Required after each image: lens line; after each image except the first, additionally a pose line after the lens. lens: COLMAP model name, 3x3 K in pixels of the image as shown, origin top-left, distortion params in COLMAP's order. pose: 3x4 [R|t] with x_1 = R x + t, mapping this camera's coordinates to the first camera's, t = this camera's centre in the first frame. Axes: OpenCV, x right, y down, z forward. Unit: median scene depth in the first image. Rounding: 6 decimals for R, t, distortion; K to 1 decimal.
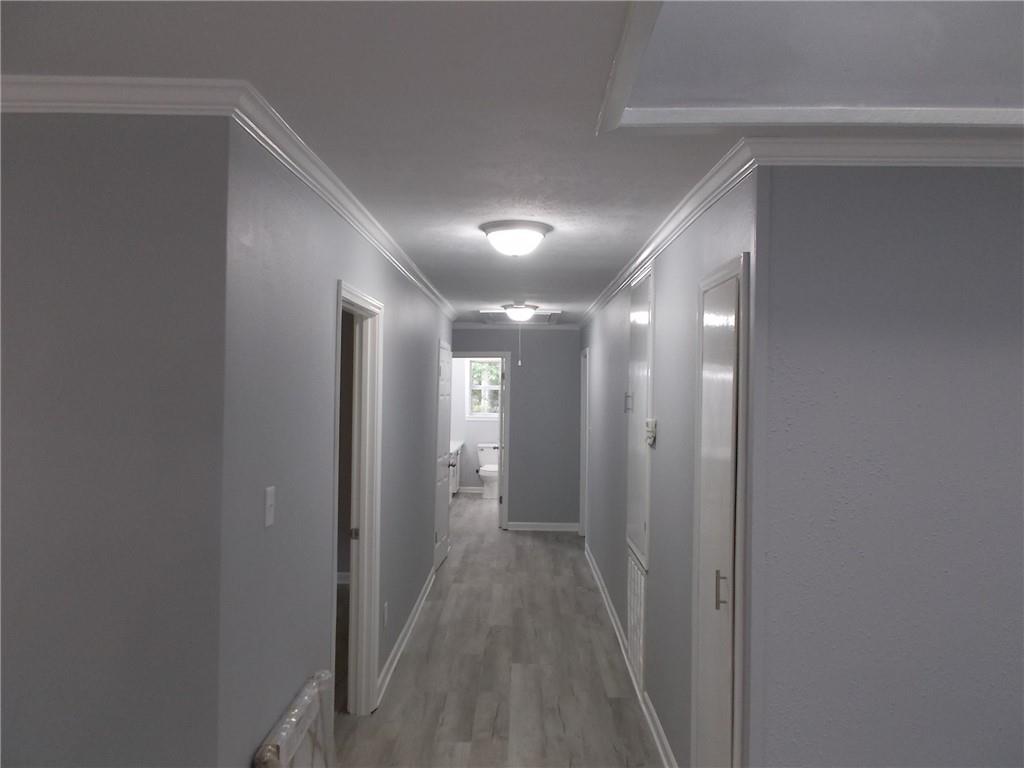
lens RADIAL K [[788.1, 0, 511.9], [0, 788.1, 382.9], [0, 0, 1]] dist [0.060842, 0.007260]
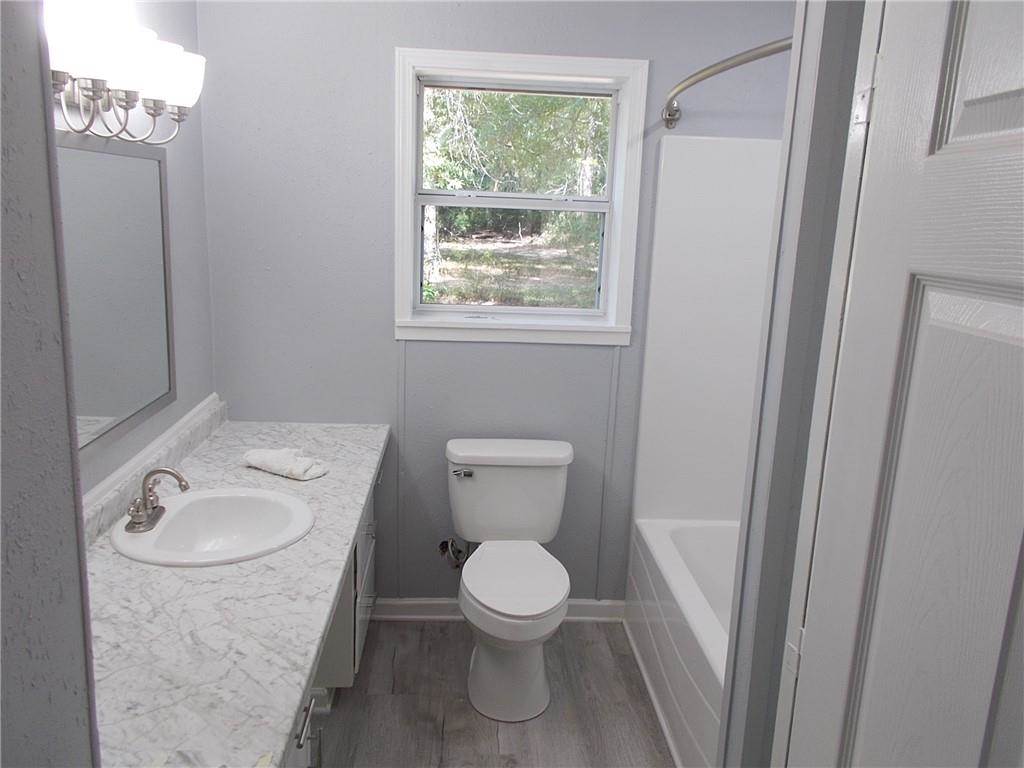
lens RADIAL K [[788.1, 0, 511.6], [0, 788.1, 383.6], [0, 0, 1]] dist [0.060842, 0.007260]
pose [[0.996734, 0.003523, 0.080673, -0.042995], [-0.021176, 0.975487, 0.219034, 0.006686], [-0.077924, -0.220027, 0.972376, 0.760147]]
